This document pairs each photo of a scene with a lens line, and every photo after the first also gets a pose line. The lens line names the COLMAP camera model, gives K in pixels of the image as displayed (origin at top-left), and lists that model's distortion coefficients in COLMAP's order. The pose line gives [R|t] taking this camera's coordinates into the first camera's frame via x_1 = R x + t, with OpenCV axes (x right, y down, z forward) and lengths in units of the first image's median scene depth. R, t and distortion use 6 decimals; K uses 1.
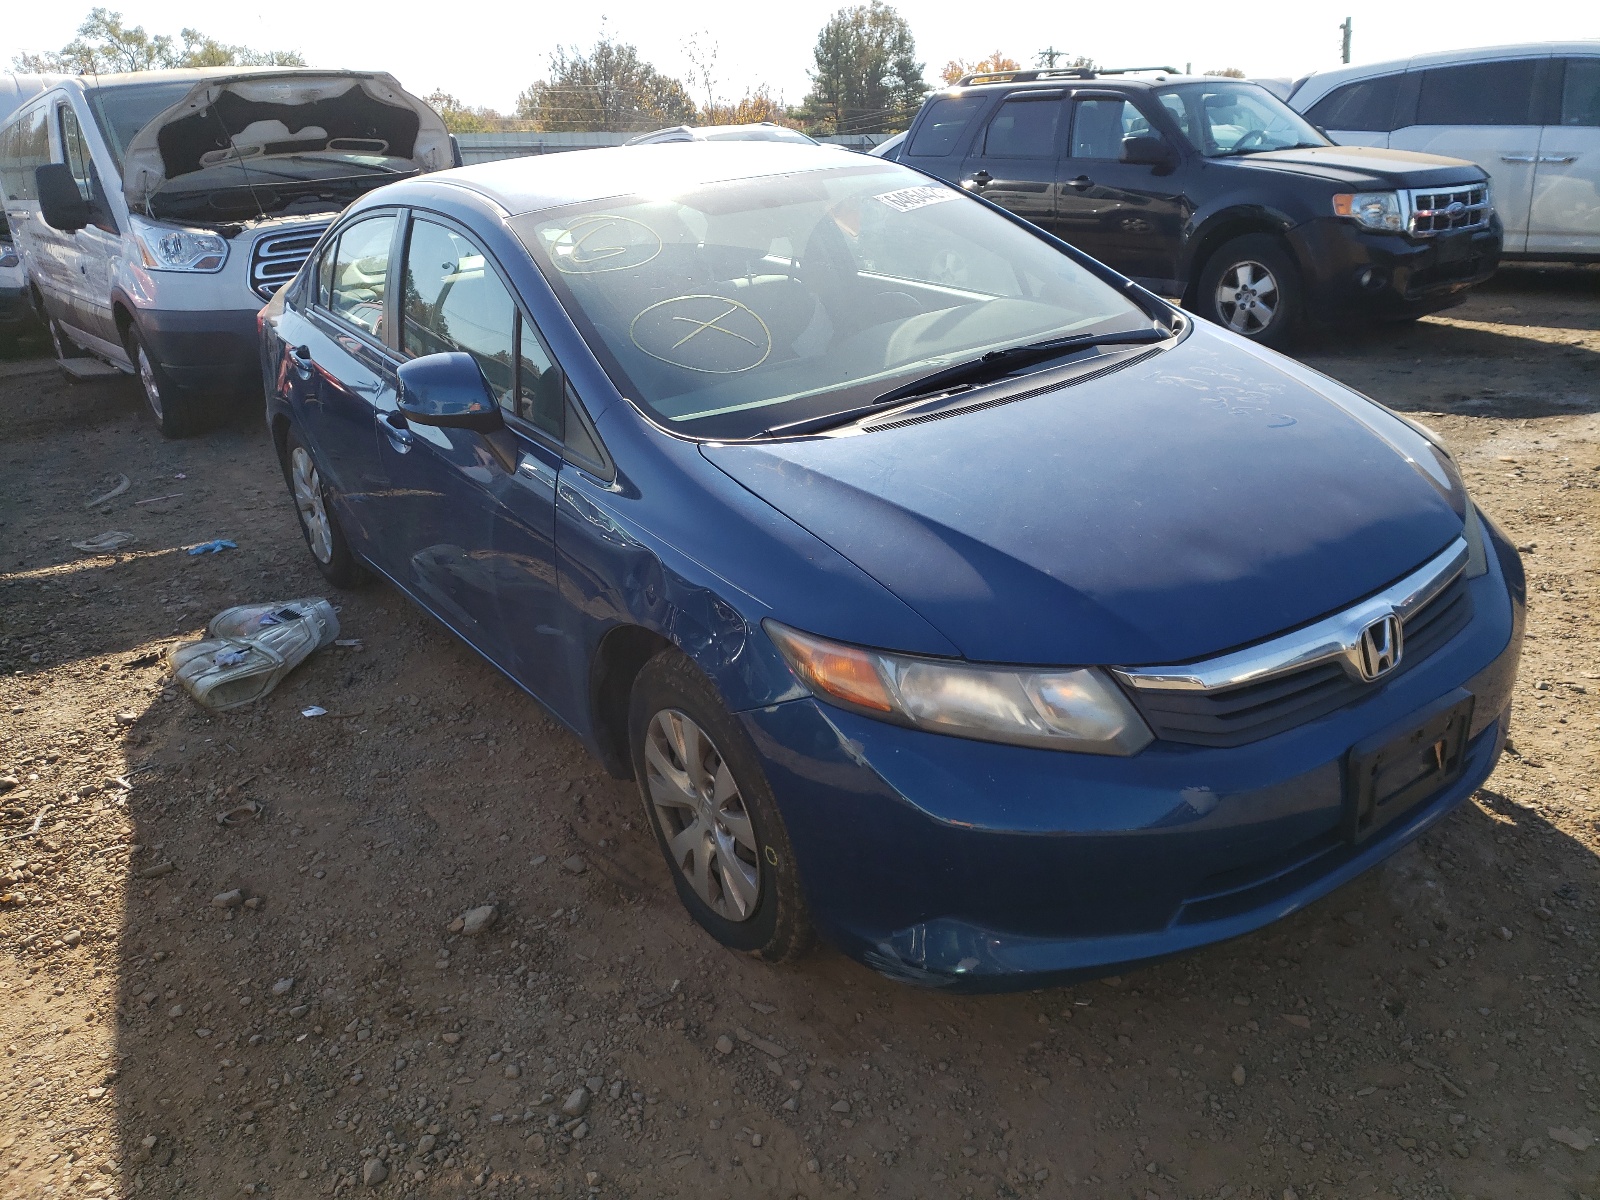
lens RADIAL K [[1182.5, 0, 803.0], [0, 1182.5, 608.1], [0, 0, 1]] dist [0.011882, 0.004130]
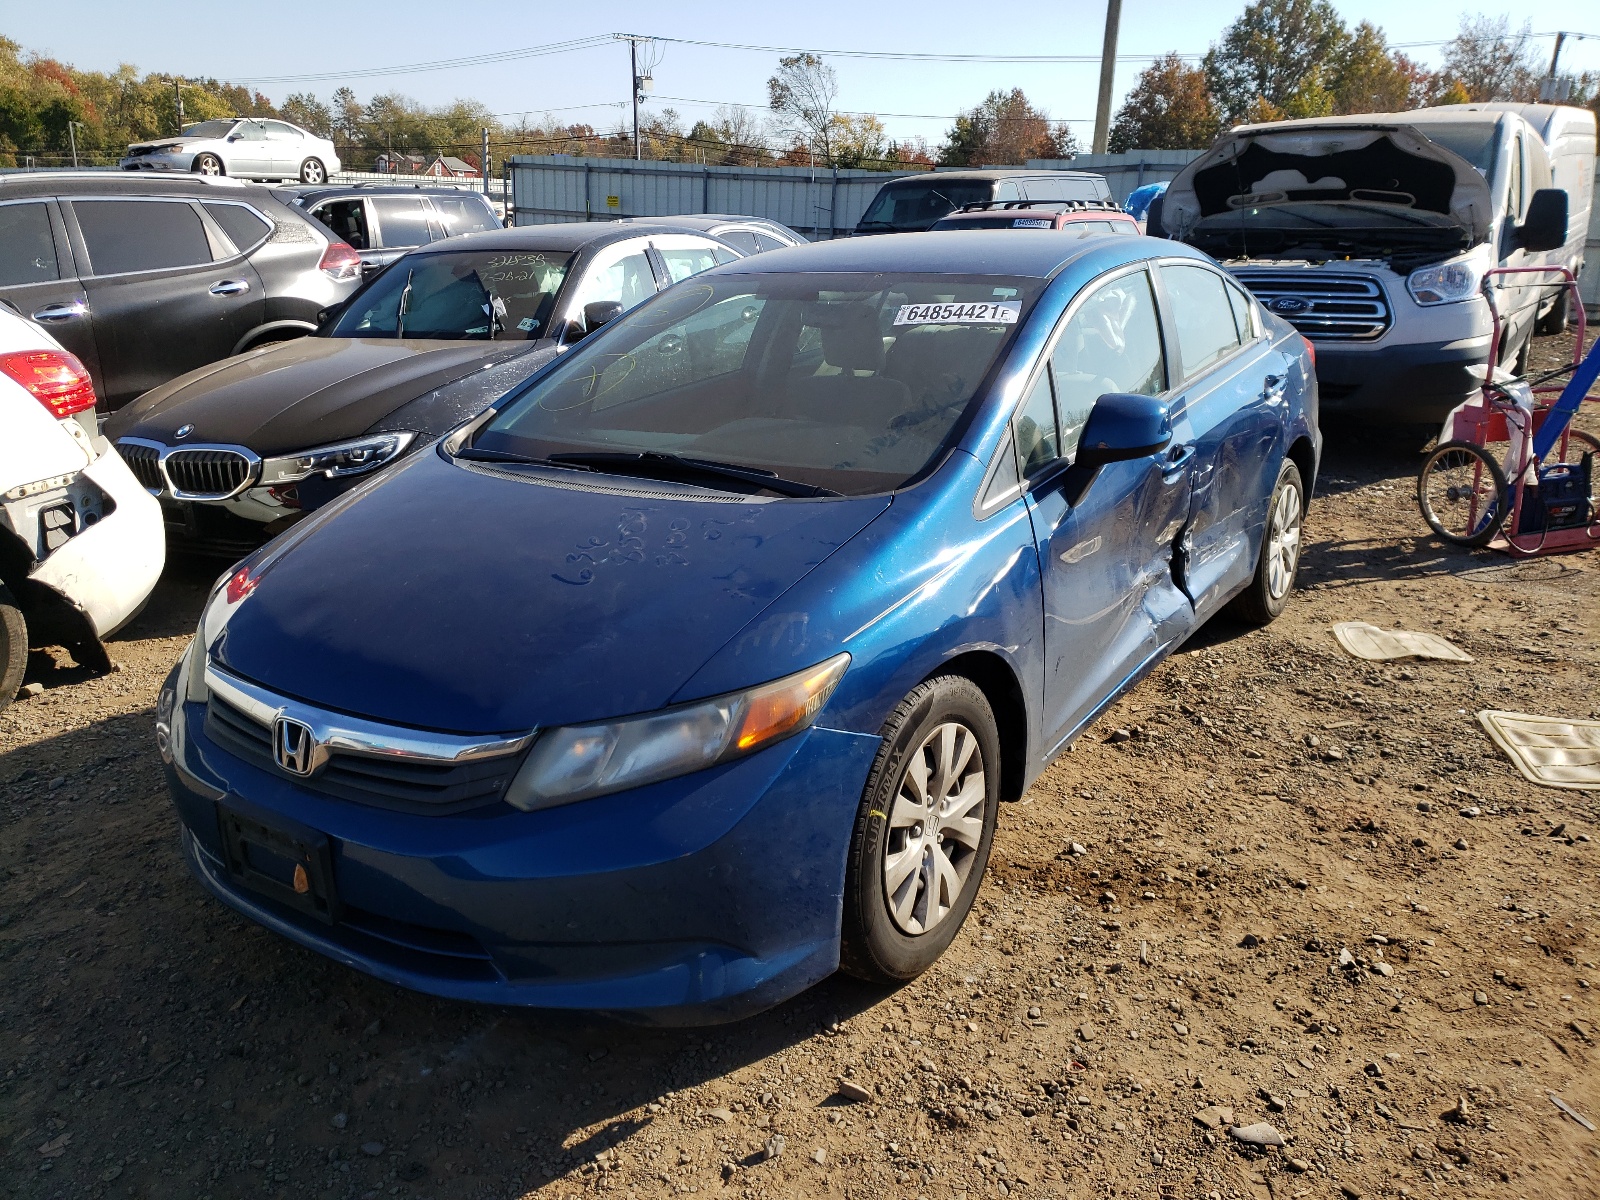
lens RADIAL K [[1182.5, 0, 804.0], [0, 1182.5, 591.5], [0, 0, 1]] dist [0.011882, 0.004130]
pose [[0.385013, 0.350714, -0.853677, 0.413703], [-0.368062, 0.906591, 0.206455, -0.132093], [0.846342, 0.234718, 0.478134, 0.223975]]
